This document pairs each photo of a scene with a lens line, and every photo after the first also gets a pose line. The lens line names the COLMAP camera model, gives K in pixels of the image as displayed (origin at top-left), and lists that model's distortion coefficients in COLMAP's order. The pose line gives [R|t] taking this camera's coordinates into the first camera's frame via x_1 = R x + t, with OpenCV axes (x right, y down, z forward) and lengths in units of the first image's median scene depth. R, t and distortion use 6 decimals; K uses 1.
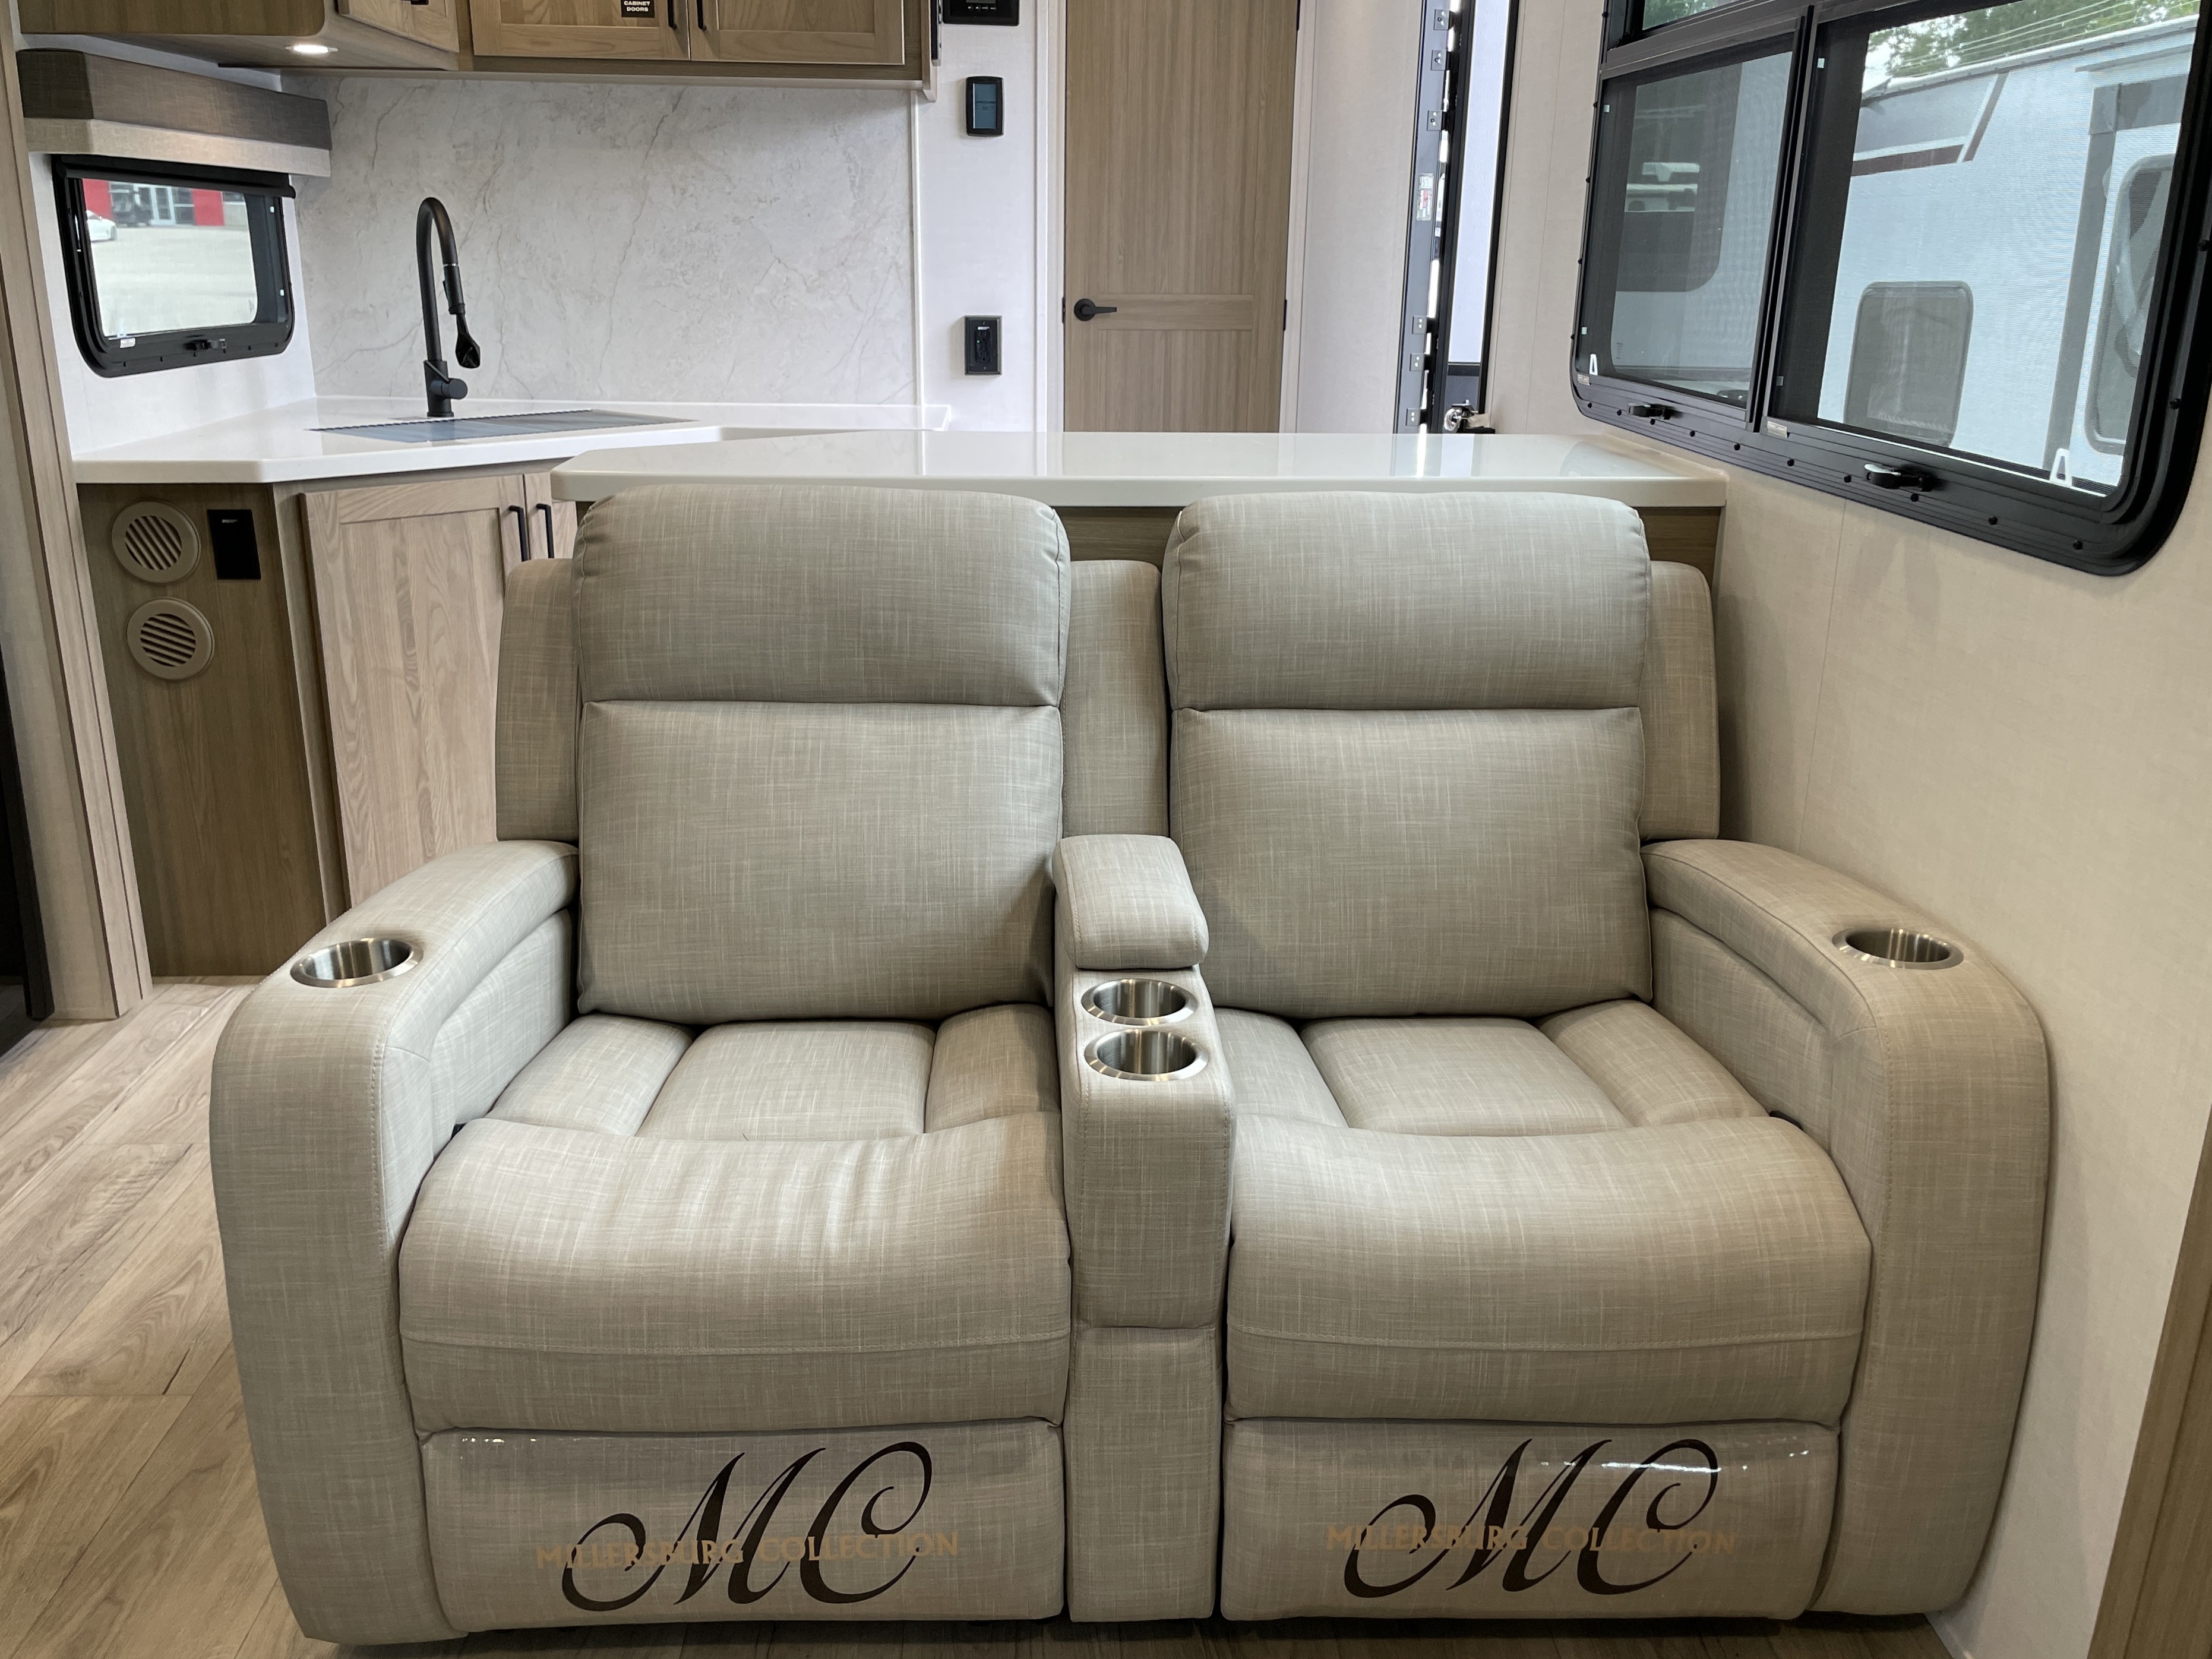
lens RADIAL K [[1798.3, 0, 1065.9], [0, 1798.3, 816.6], [0, 0, 1]] dist [0.084908, -0.122642]
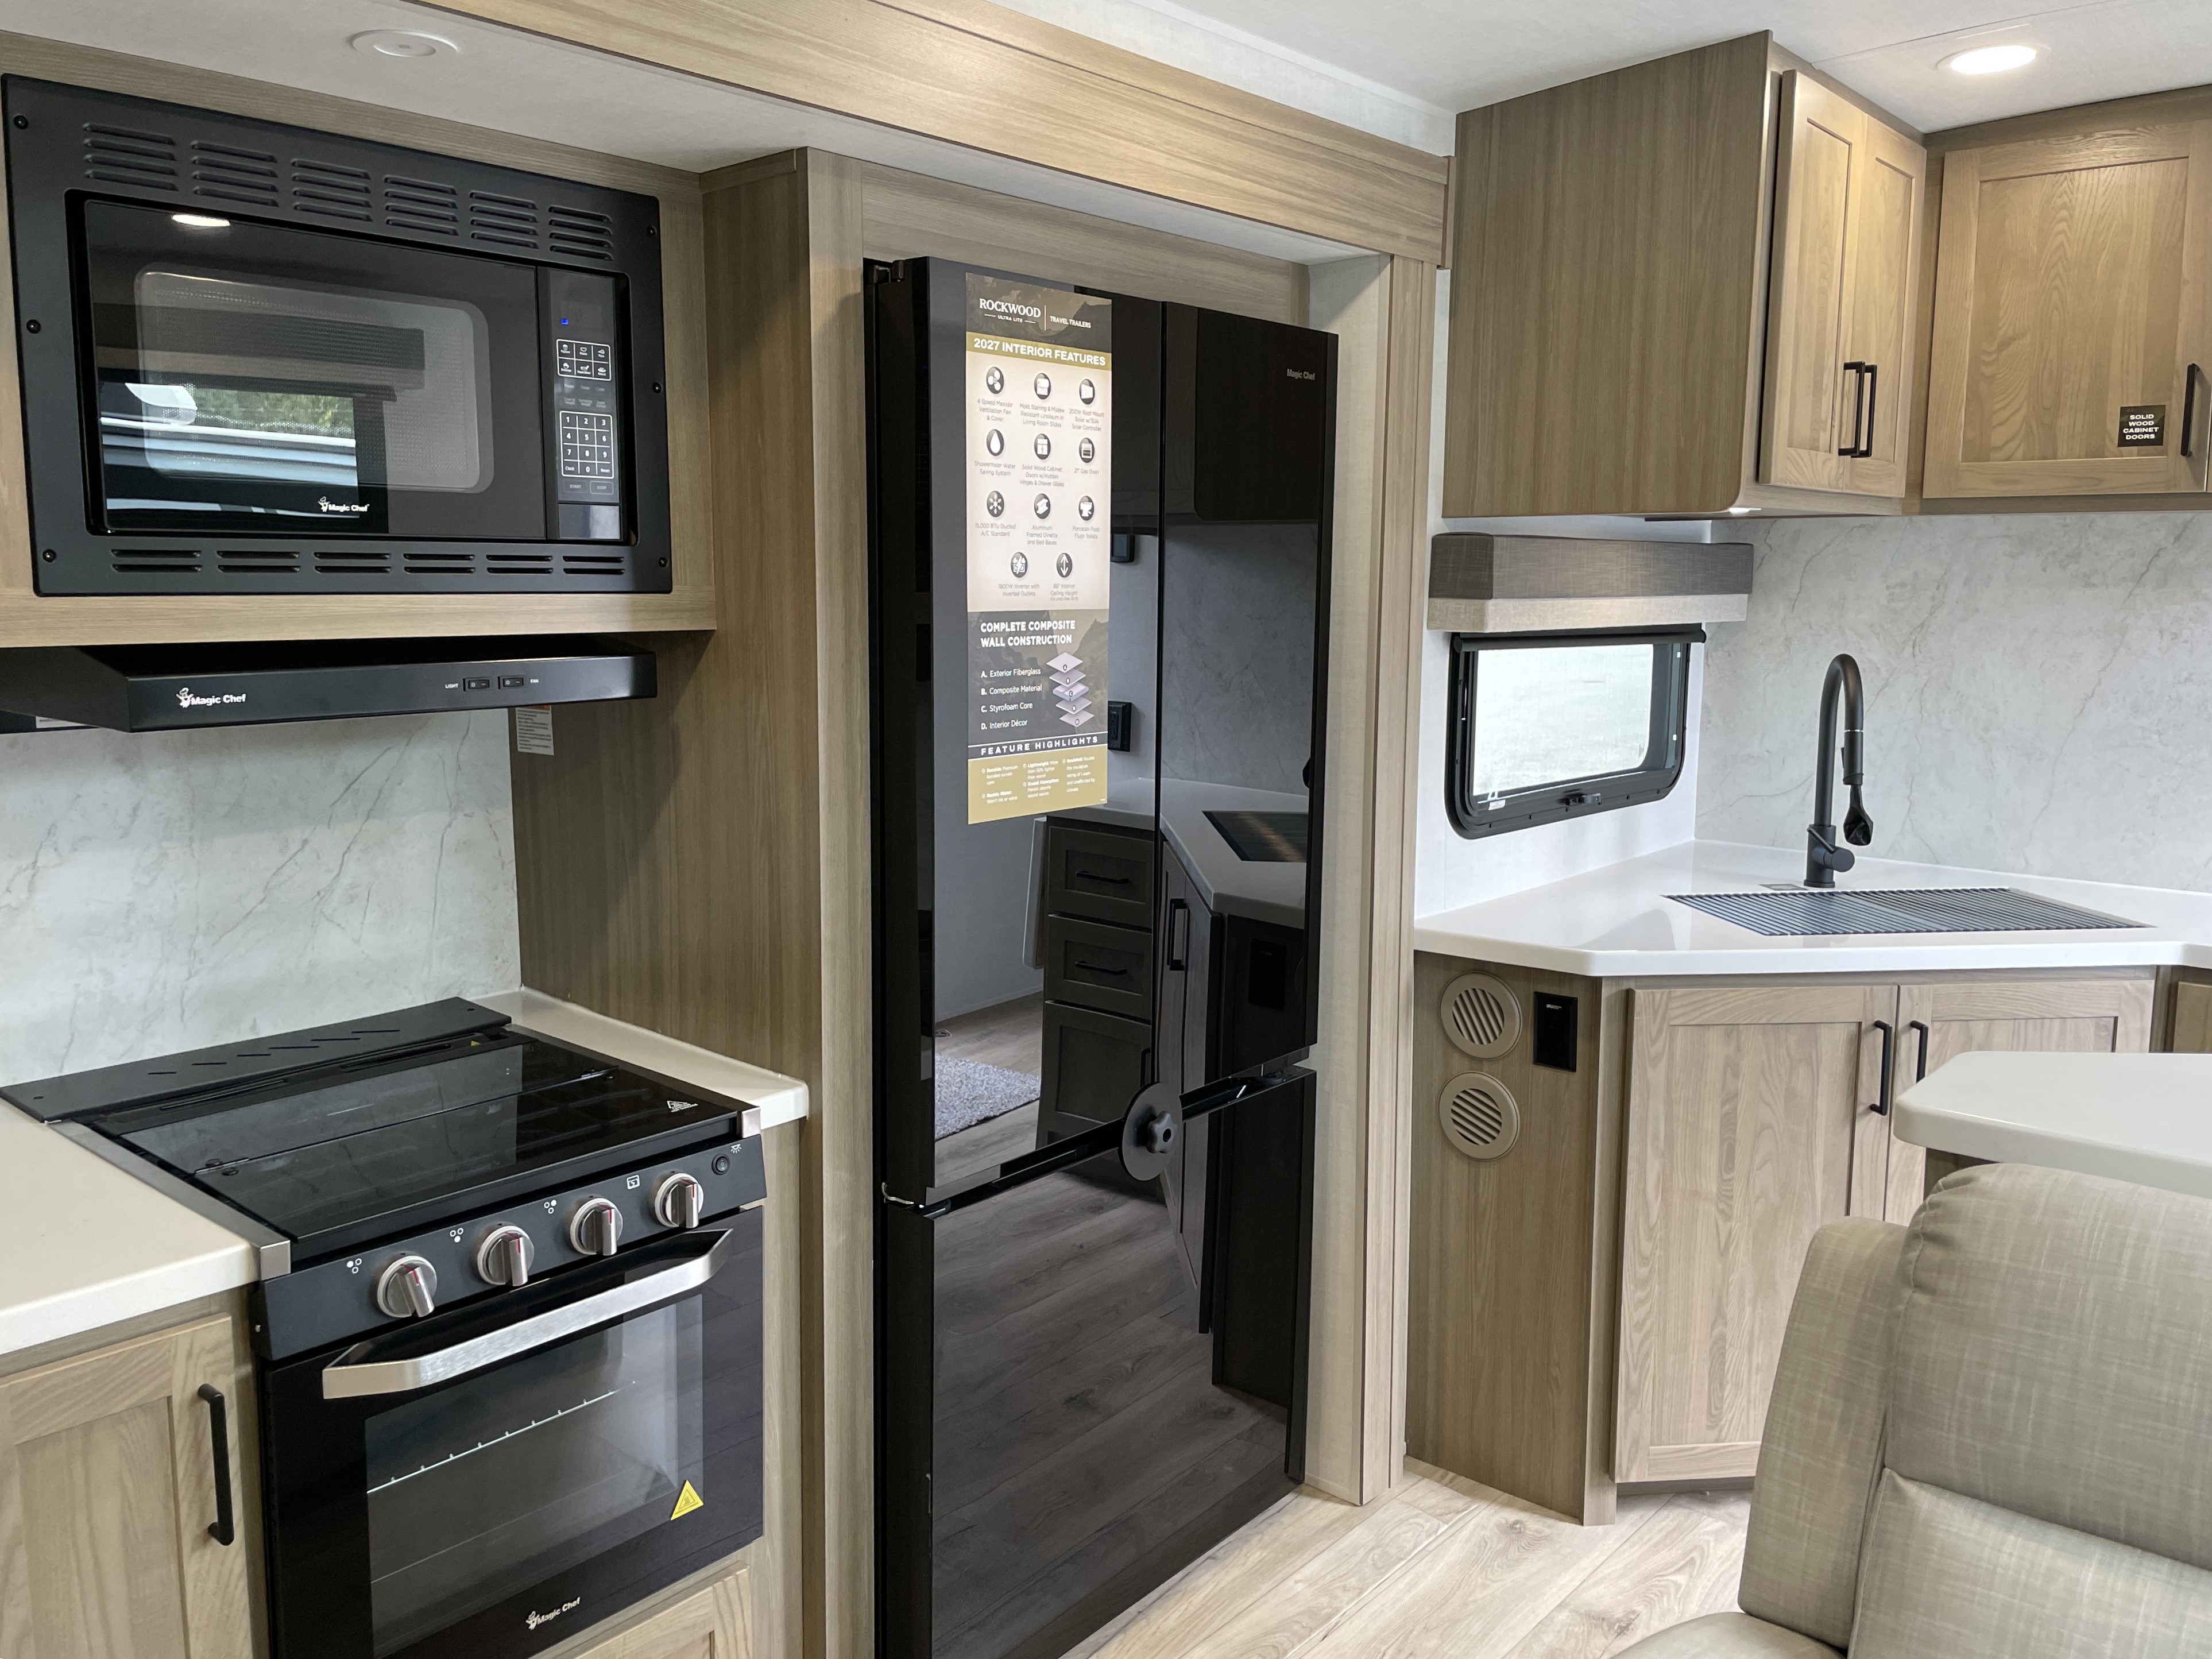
lens RADIAL K [[1758.6, 0, 1099.8], [0, 1758.6, 814.5], [0, 0, 1]] dist [0.088764, -0.129522]
pose [[0.737813, 0.081426, -0.670076, -0.030775], [-0.198690, 0.974916, -0.100306, -0.112014], [0.645100, 0.207144, 0.735484, 0.153850]]
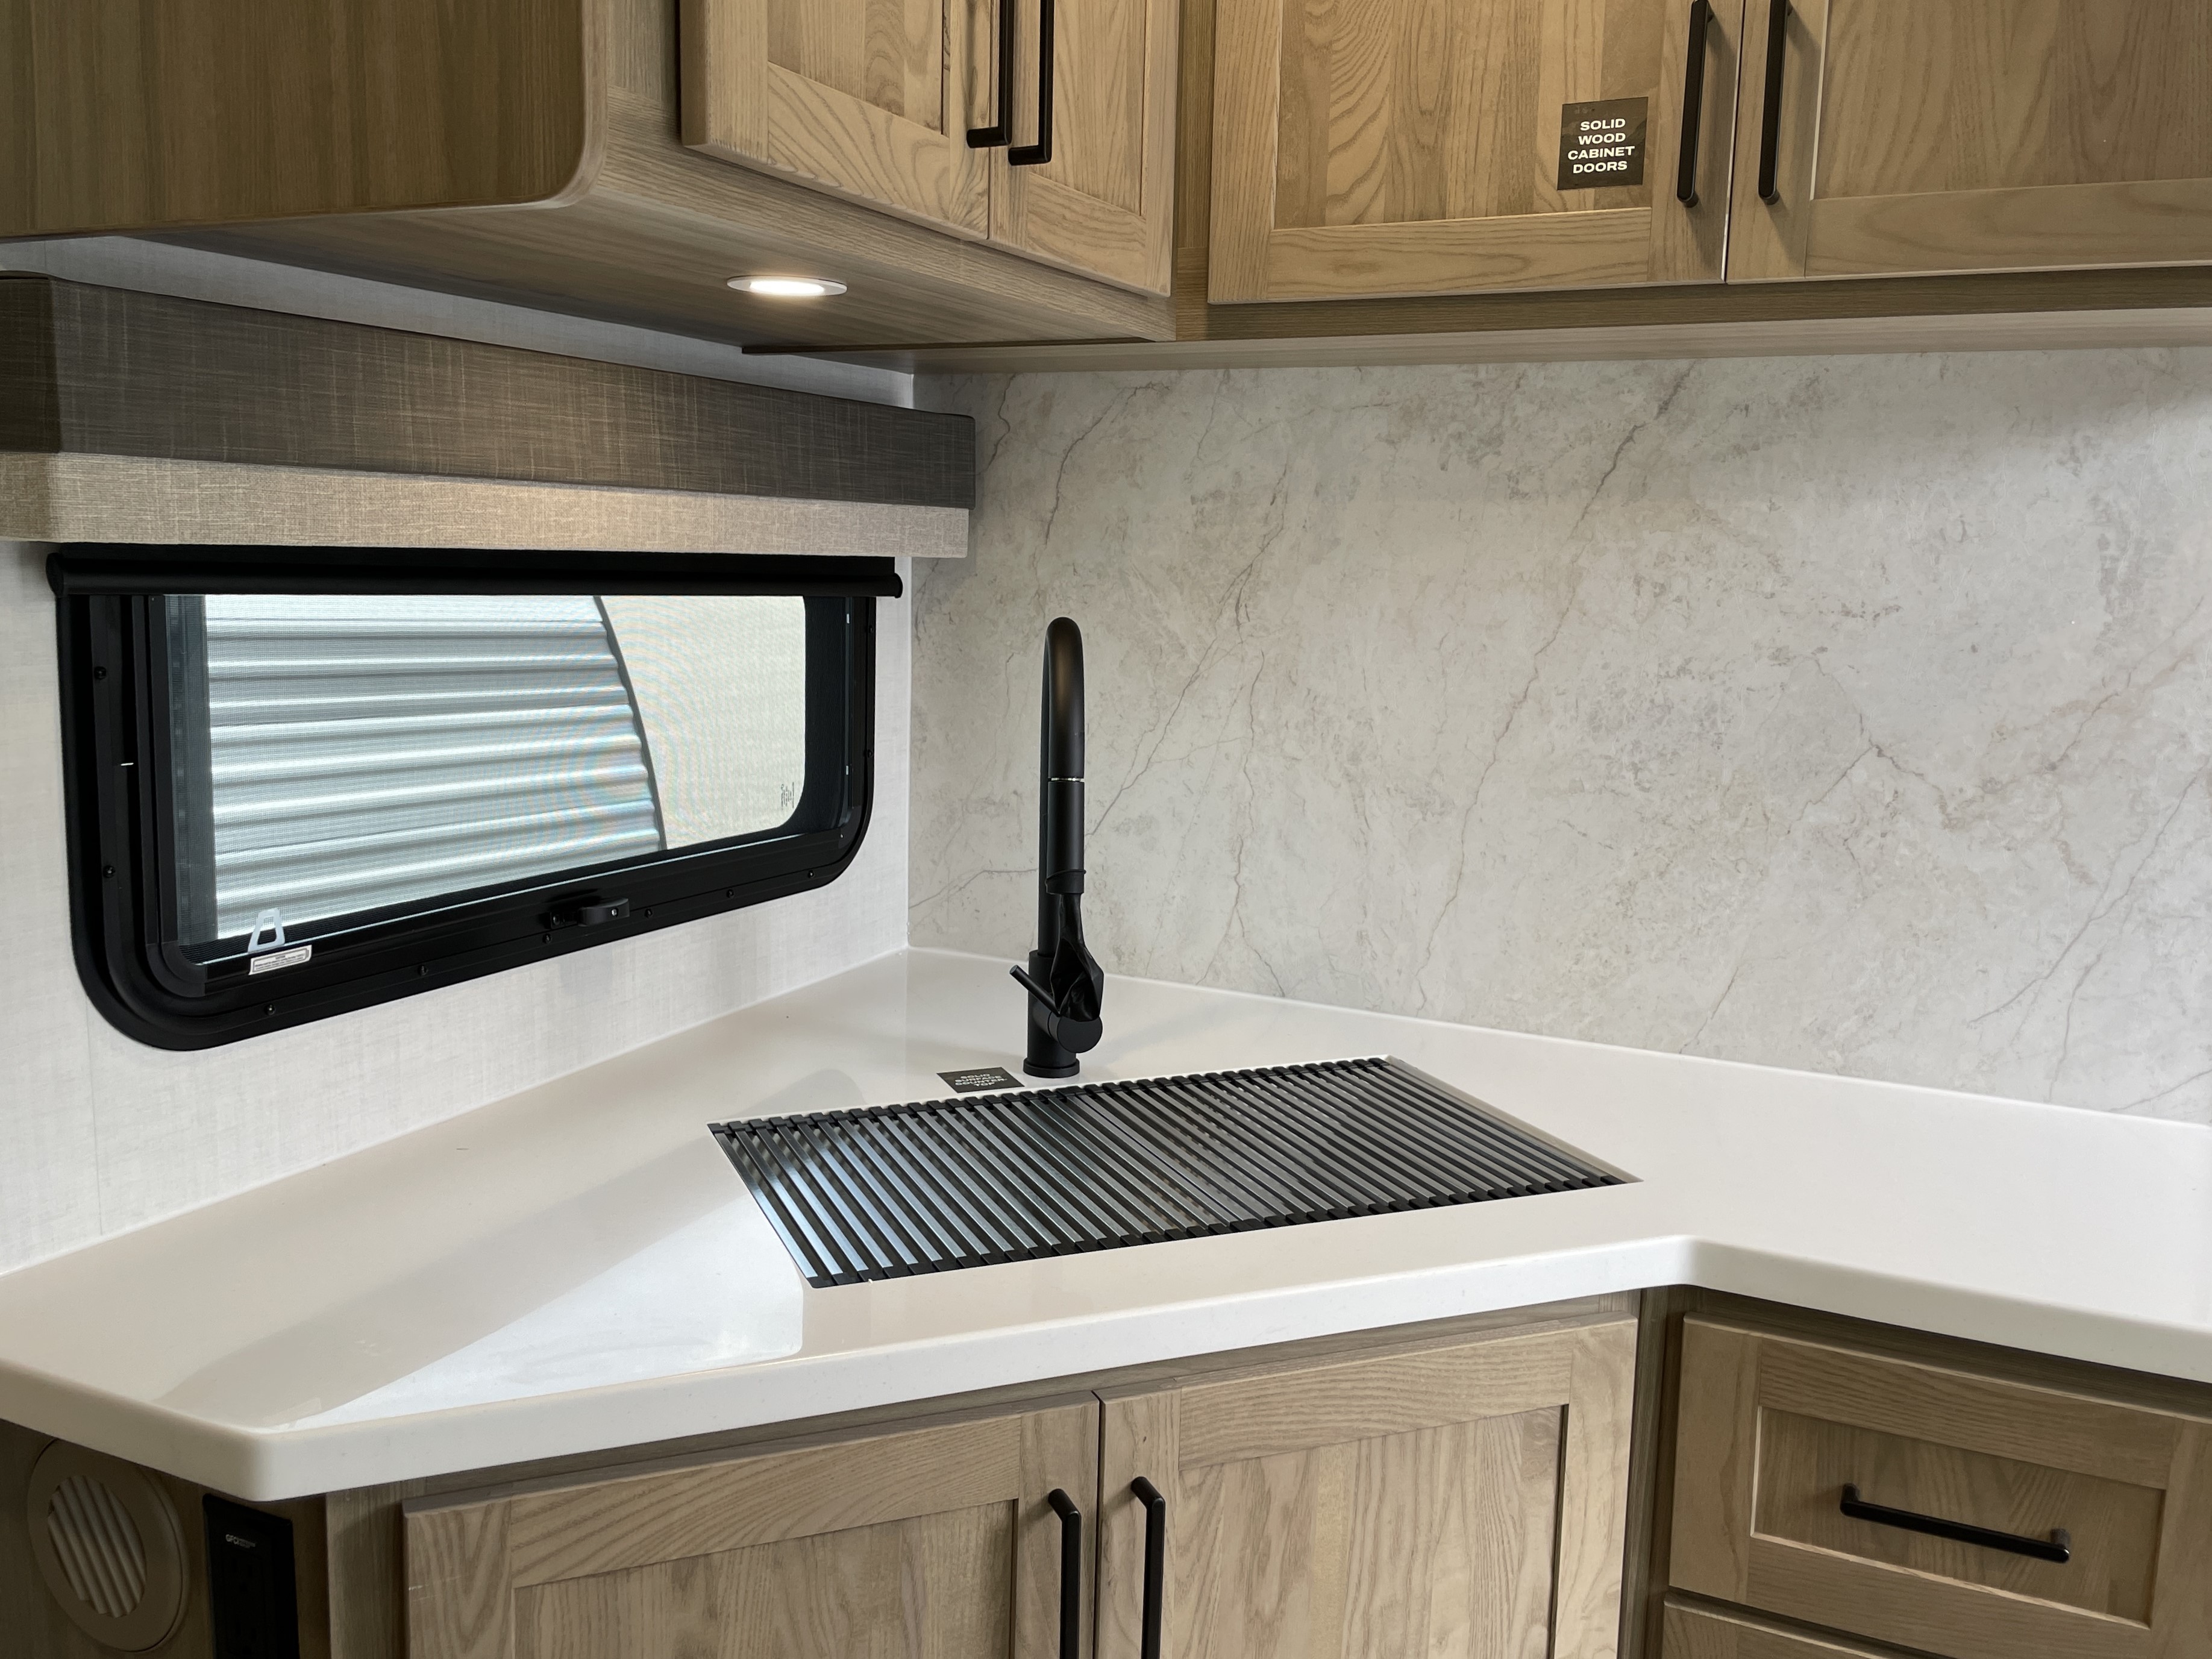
lens RADIAL K [[1835.7, 0, 1102.2], [0, 1835.7, 823.7], [0, 0, 1]] dist [0.091735, -0.159503]
pose [[0.886822, 0.076656, -0.455708, -0.147285], [-0.150893, 0.980127, -0.128774, -0.254272], [0.436780, 0.182963, 0.880765, 0.673725]]
